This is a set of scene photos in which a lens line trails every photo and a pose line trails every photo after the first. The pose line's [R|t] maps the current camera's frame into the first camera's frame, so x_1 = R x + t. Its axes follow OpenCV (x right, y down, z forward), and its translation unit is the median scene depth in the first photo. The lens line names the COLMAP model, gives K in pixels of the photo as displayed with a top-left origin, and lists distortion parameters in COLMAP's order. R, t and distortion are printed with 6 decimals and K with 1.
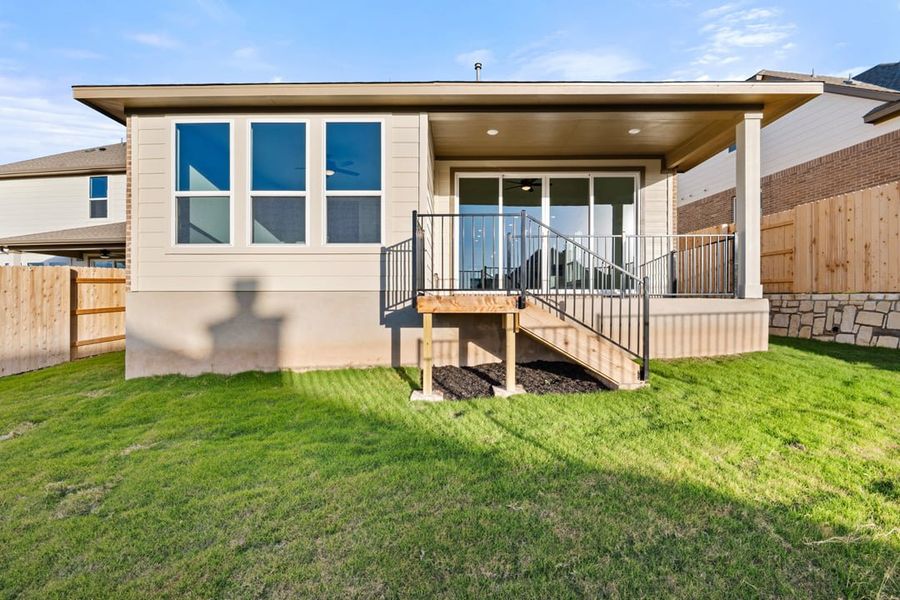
lens RADIAL K [[408.1, 0, 447.5], [0, 408.1, 300.6], [0, 0, 1]] dist [0.005467, -0.008834]
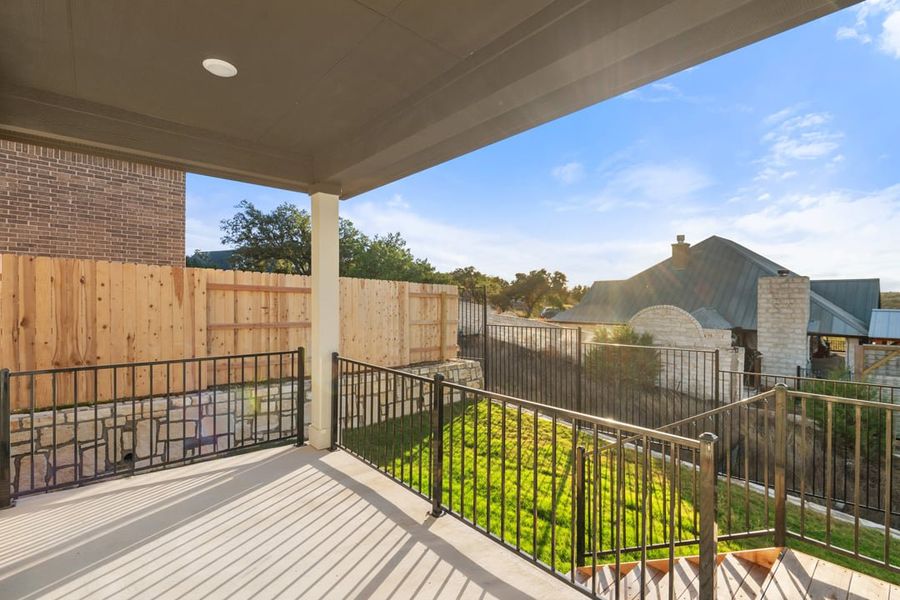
lens RADIAL K [[408.1, 0, 447.5], [0, 408.1, 300.6], [0, 0, 1]] dist [0.005467, -0.008834]
pose [[-0.668150, 0.001084, 0.744026, 0.063713], [-0.006406, 0.999953, -0.007210, -0.253217], [-0.743999, -0.009584, -0.668112, 1.335758]]
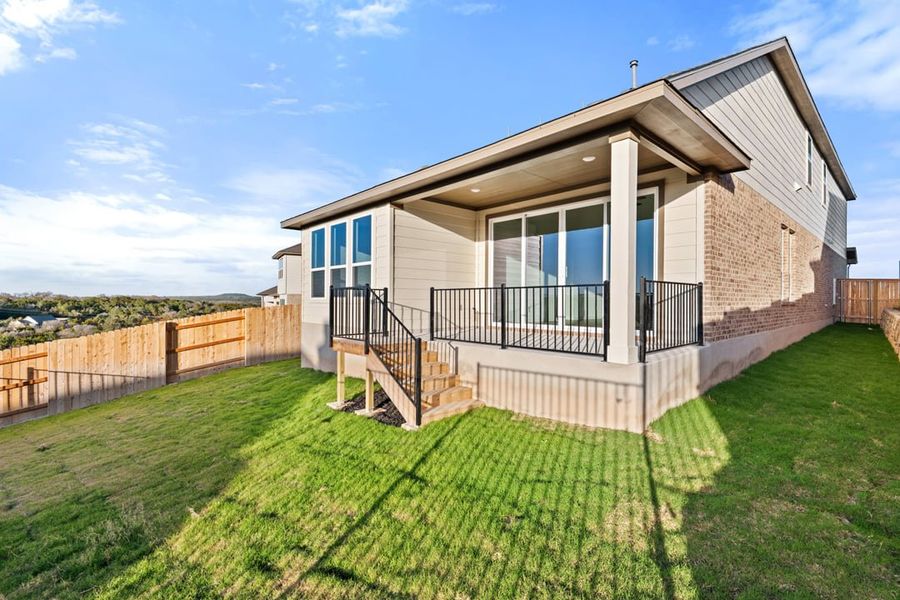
lens RADIAL K [[408.1, 0, 447.5], [0, 408.1, 300.6], [0, 0, 1]] dist [0.005467, -0.008834]
pose [[0.676375, 0.003118, -0.736551, 1.119069], [-0.000944, 0.999994, 0.003367, -0.132225], [0.736557, -0.001582, 0.676374, 0.215349]]
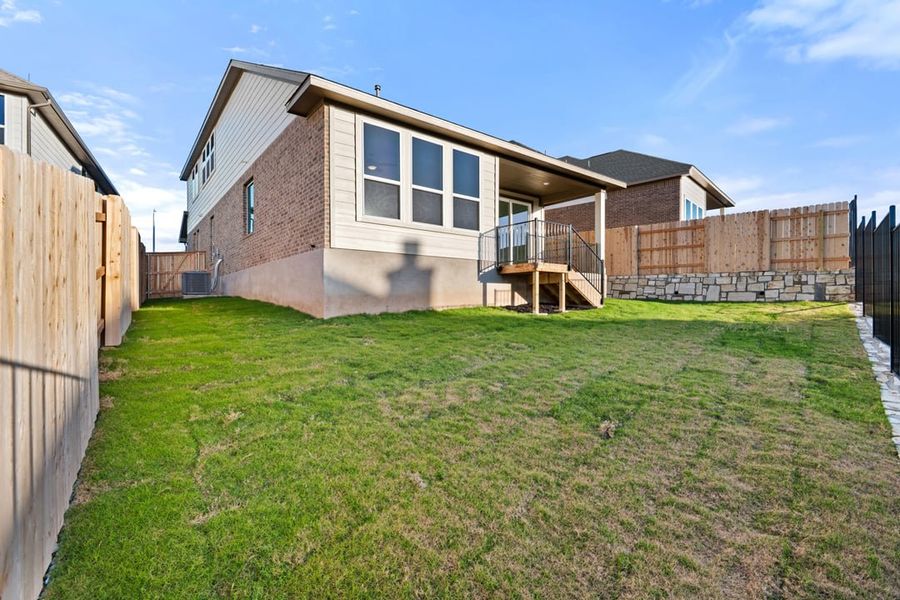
lens RADIAL K [[408.1, 0, 447.5], [0, 408.1, 300.6], [0, 0, 1]] dist [0.005467, -0.008834]
pose [[0.781166, 0.001183, 0.624322, -1.279233], [-0.004954, 0.999978, 0.004304, 0.132225], [-0.624304, -0.006455, 0.781155, -0.200470]]
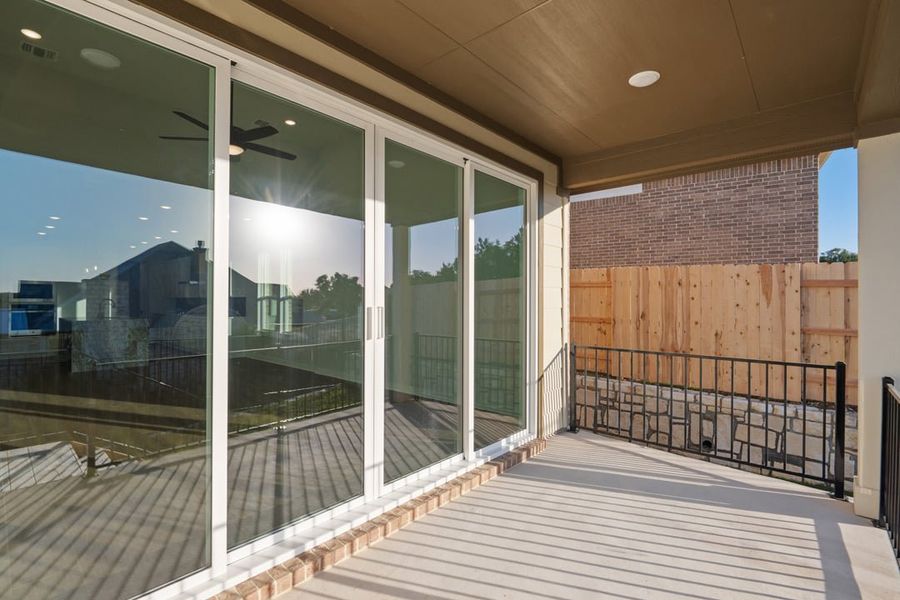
lens RADIAL K [[408.1, 0, 447.5], [0, 408.1, 300.6], [0, 0, 1]] dist [0.005467, -0.008834]
pose [[0.653700, 0.005249, 0.756736, 0.054268], [-0.011836, 0.999925, 0.003289, -0.248951], [-0.756661, -0.011107, 0.653713, 1.090260]]
